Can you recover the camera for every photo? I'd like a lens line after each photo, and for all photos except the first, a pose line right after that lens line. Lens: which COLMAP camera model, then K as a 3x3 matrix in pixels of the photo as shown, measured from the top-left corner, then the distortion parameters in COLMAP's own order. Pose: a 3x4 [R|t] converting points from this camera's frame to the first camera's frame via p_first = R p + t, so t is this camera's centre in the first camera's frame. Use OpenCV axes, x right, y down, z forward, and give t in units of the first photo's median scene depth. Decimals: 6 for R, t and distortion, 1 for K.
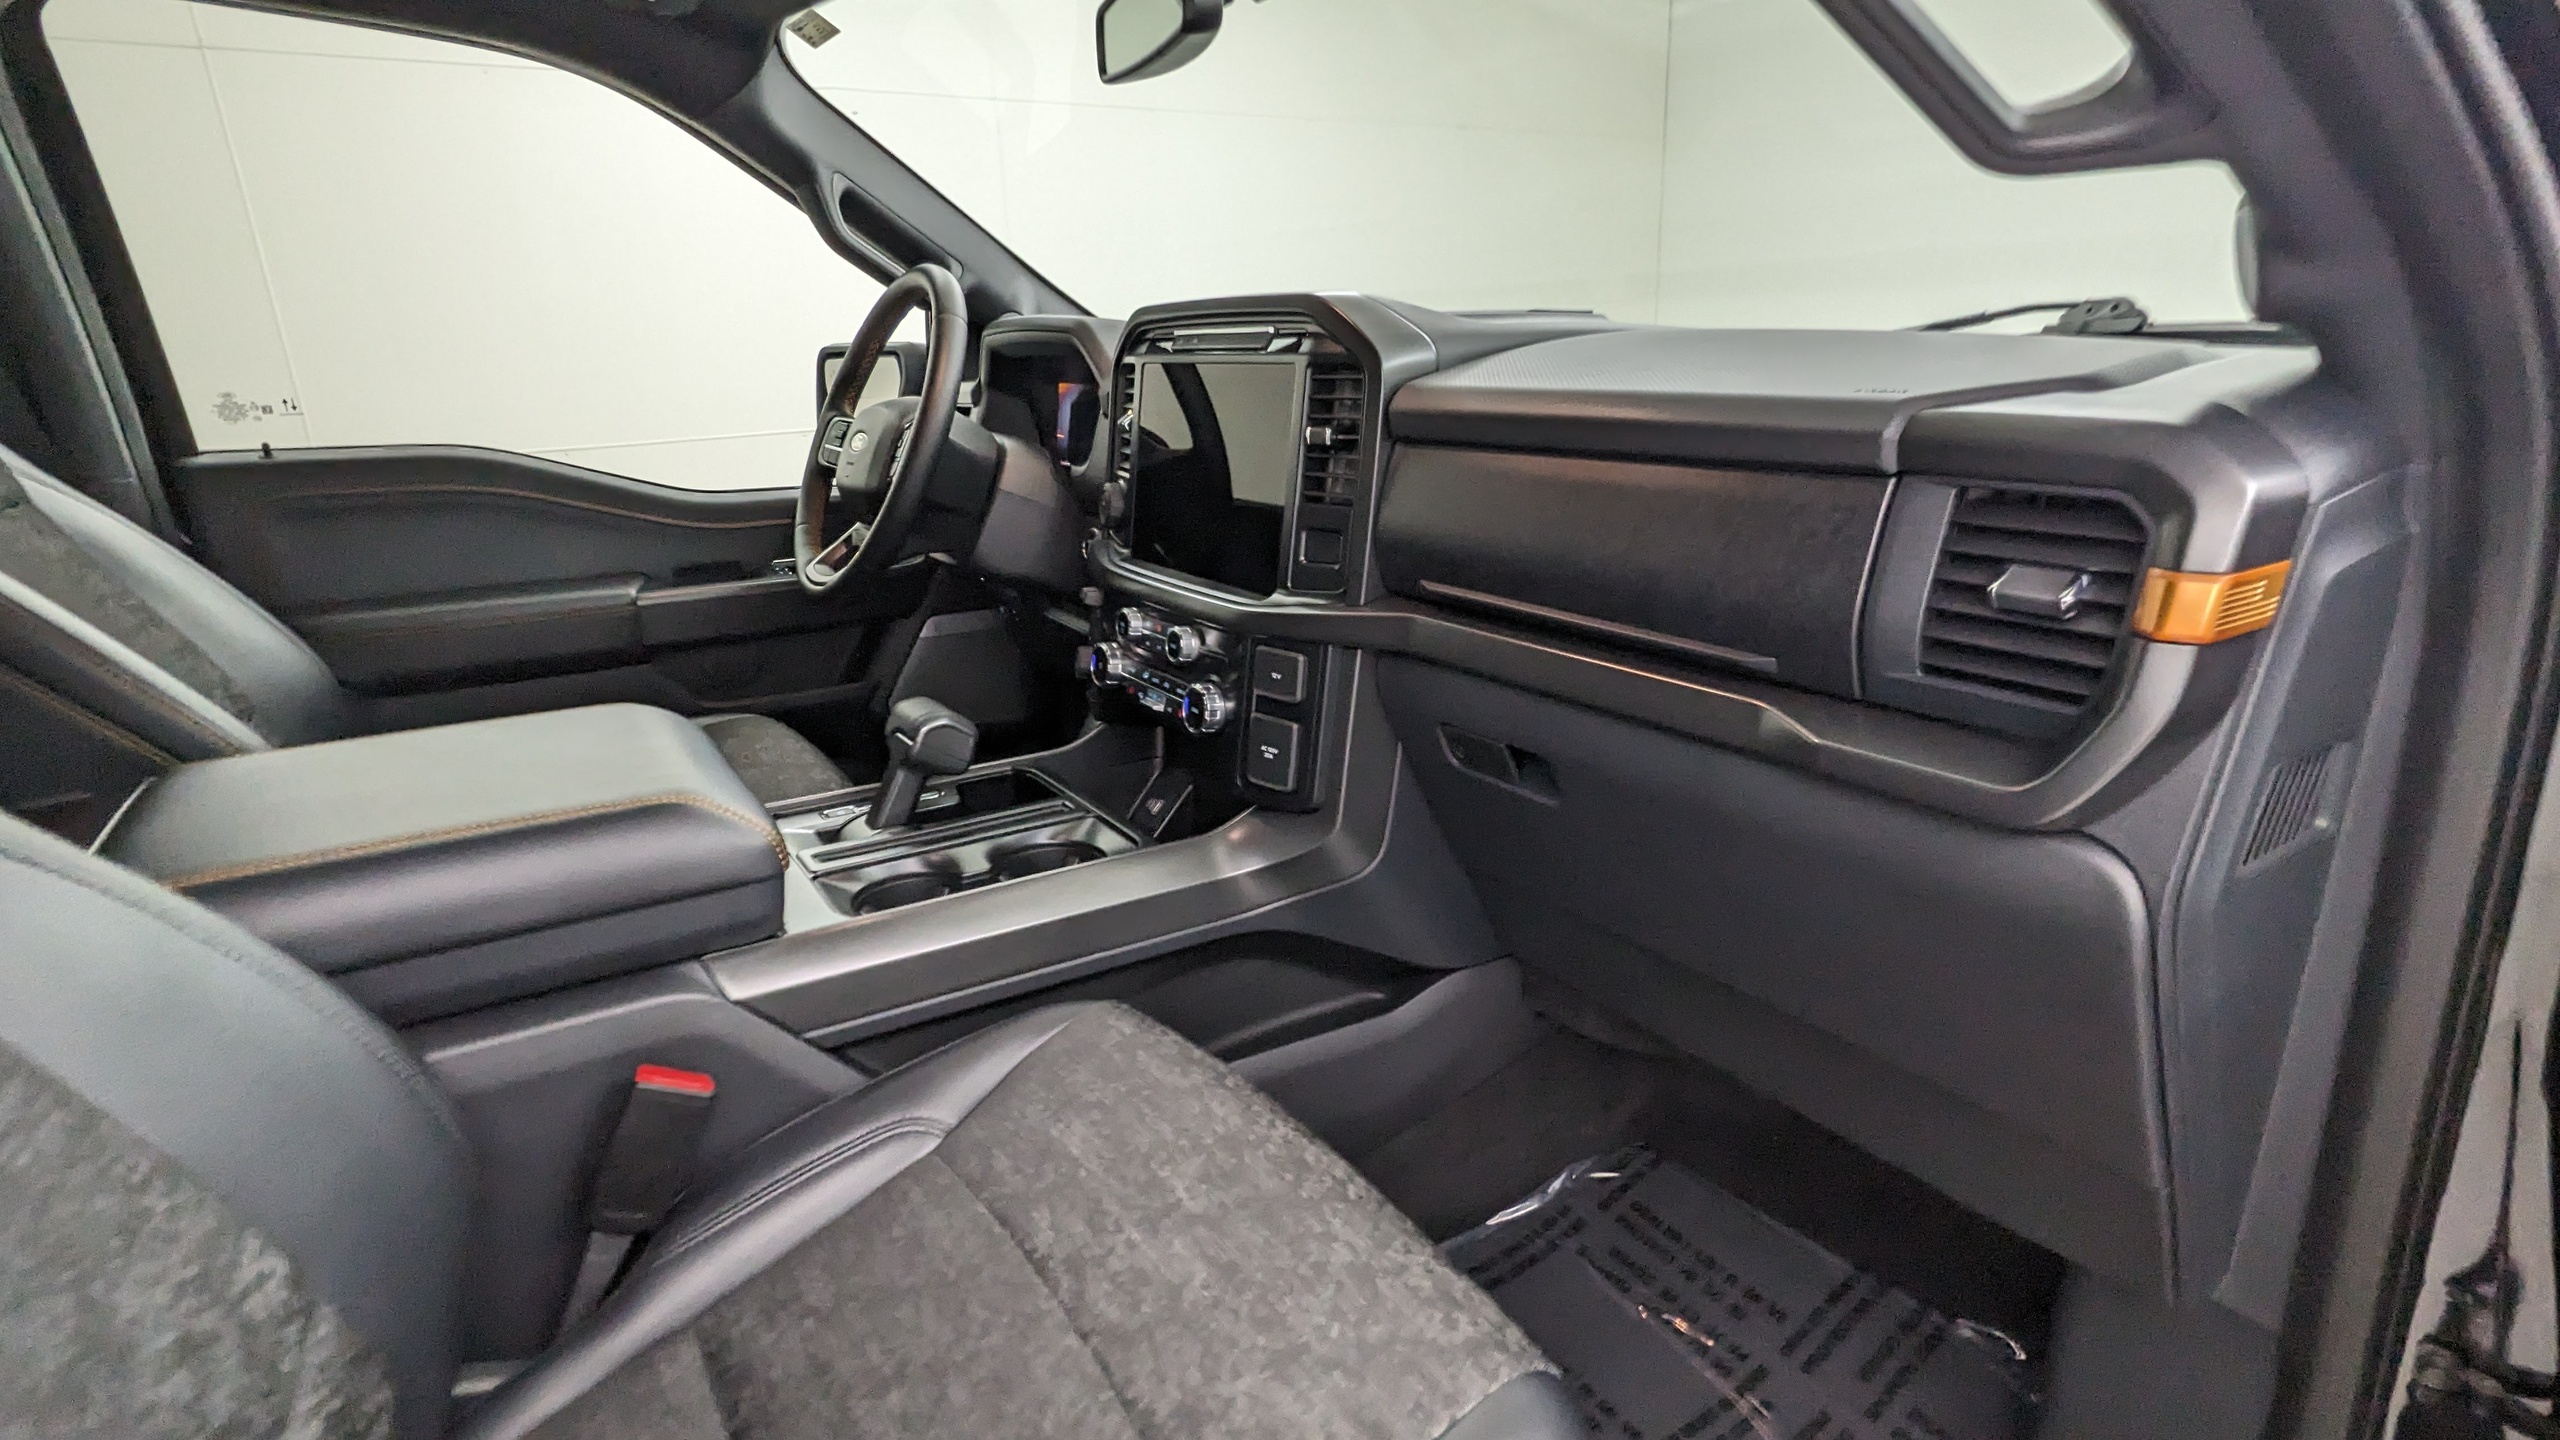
lens RADIAL K [[1232.2, 0, 1278.3], [0, 1232.2, 706.5], [0, 0, 1]] dist [0.015282, -0.000214]
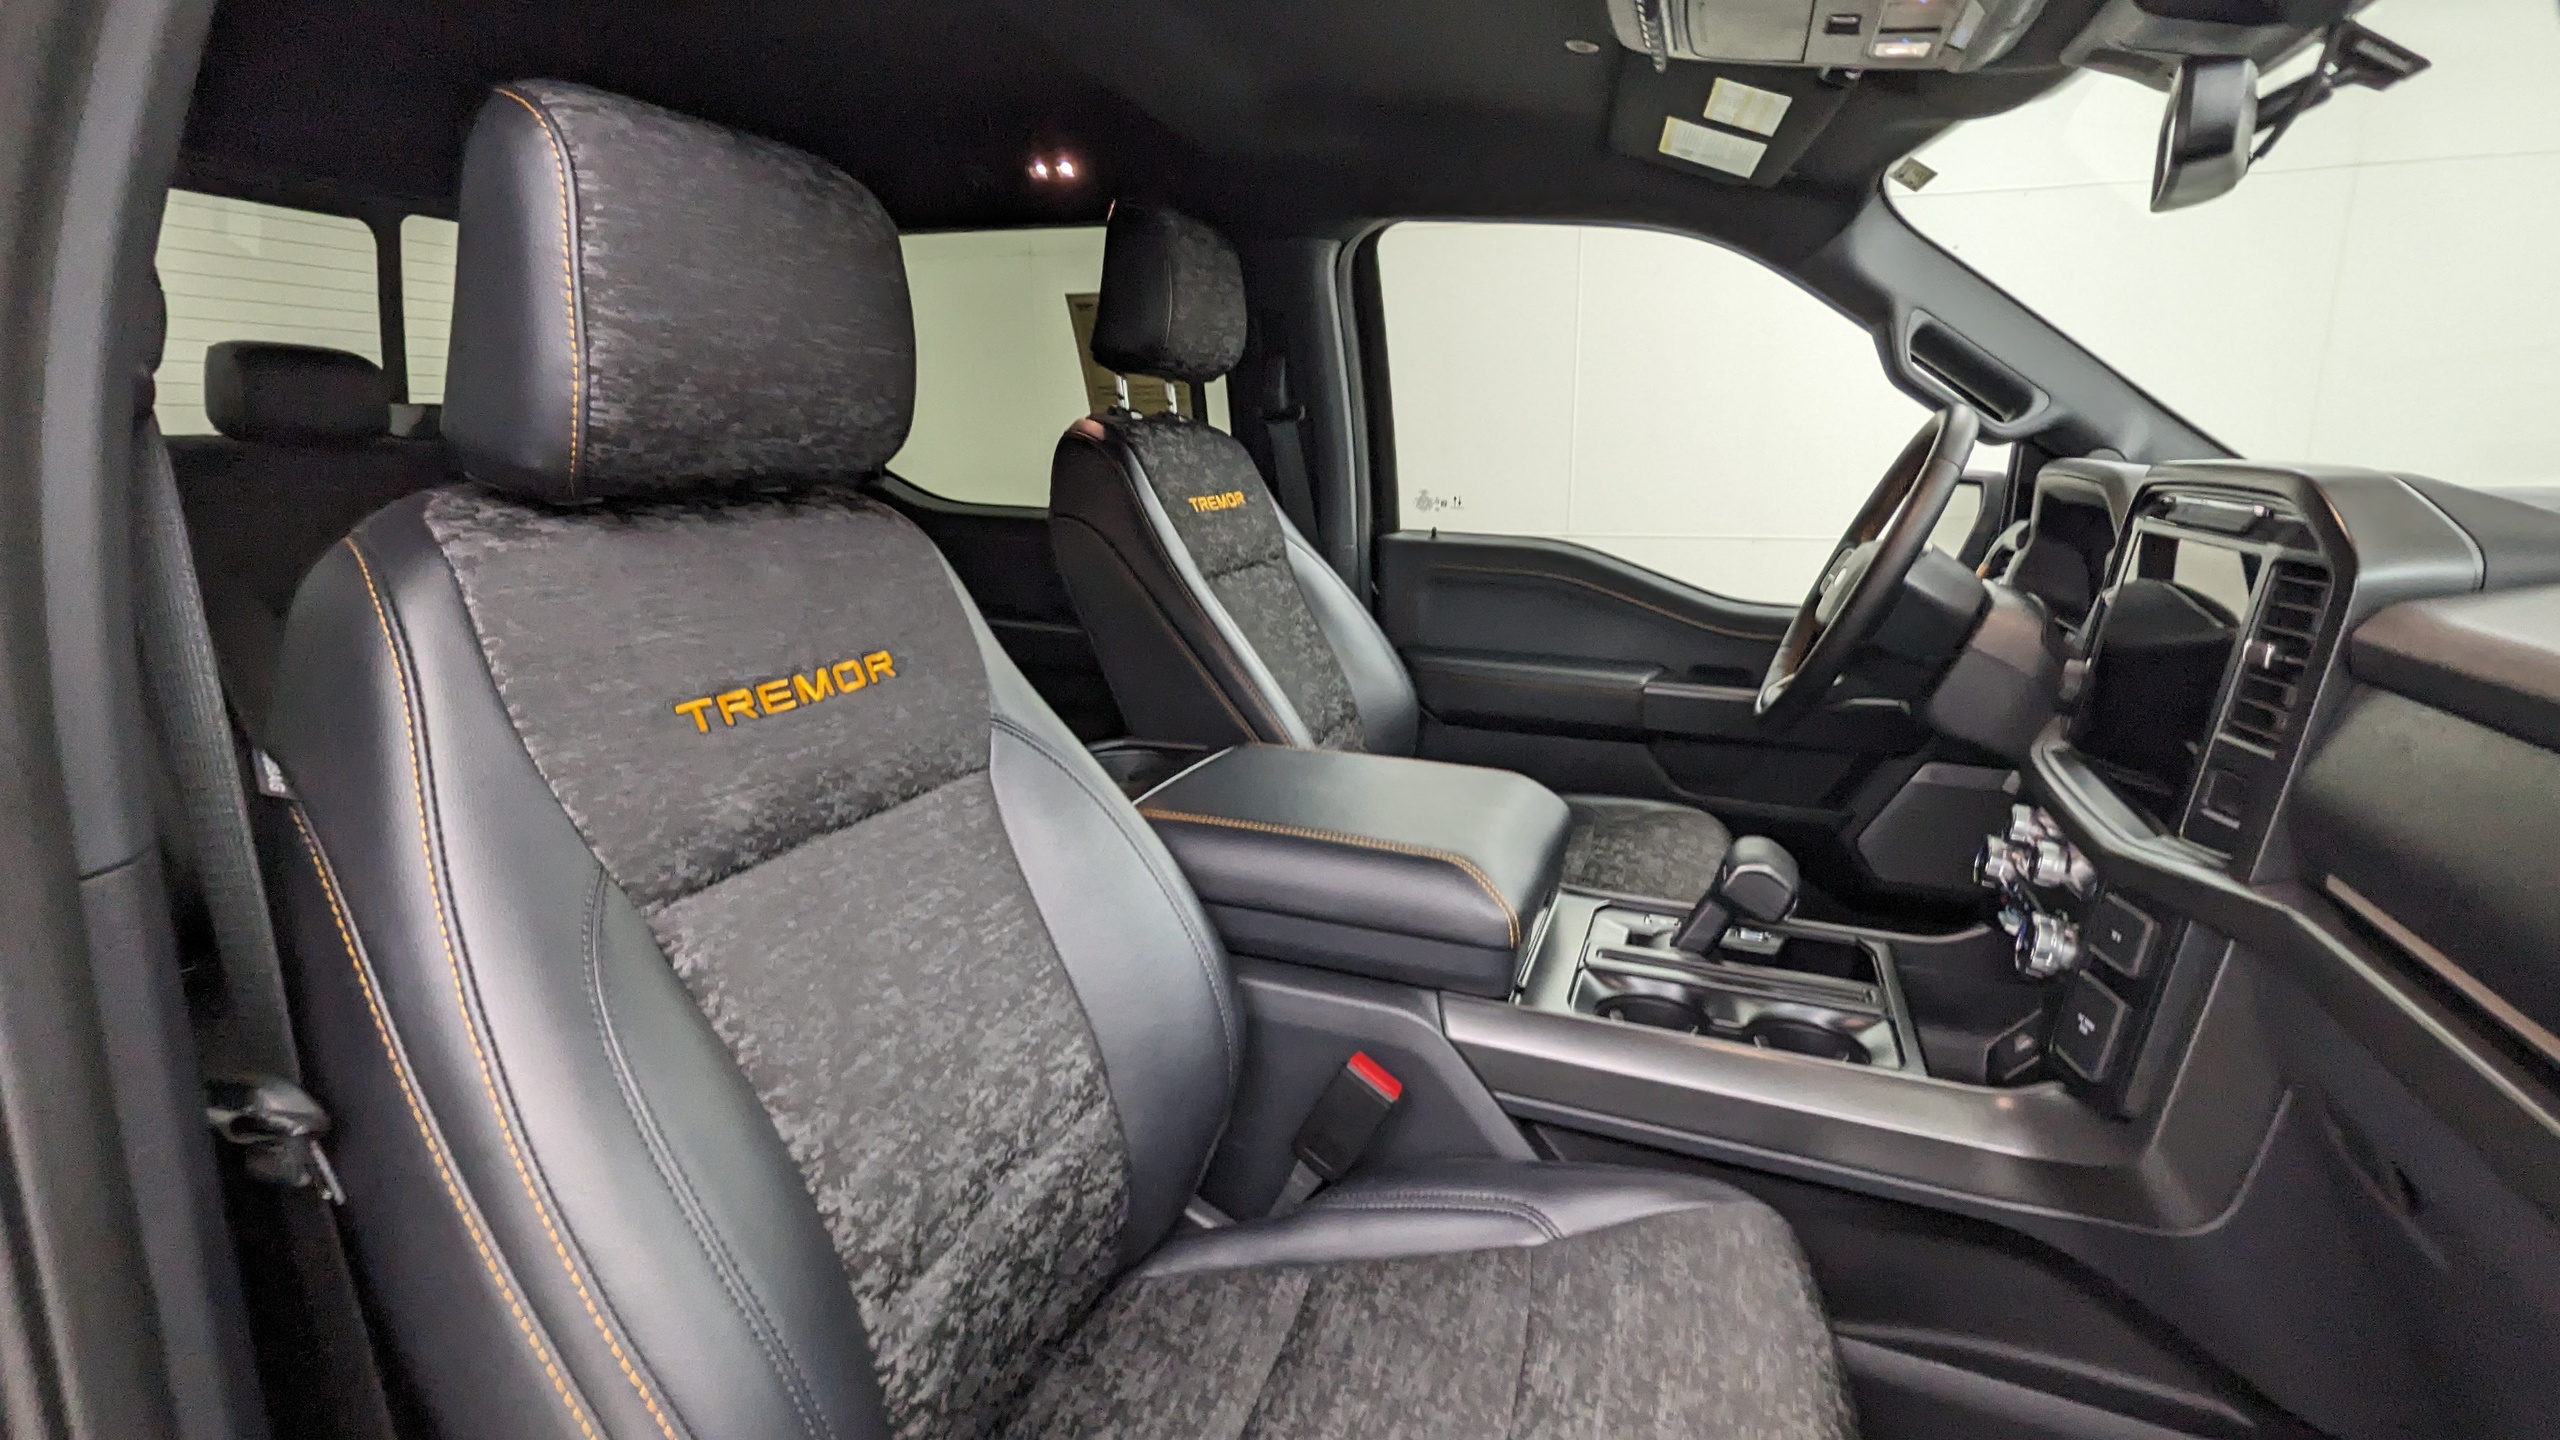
lens RADIAL K [[1232.2, 0, 1278.3], [0, 1232.2, 706.5], [0, 0, 1]] dist [0.015282, -0.000214]
pose [[0.613158, 0.198101, -0.764718, 0.264612], [-0.252991, 0.966303, 0.047471, -0.073295], [0.748353, 0.164359, 0.642615, 0.059633]]
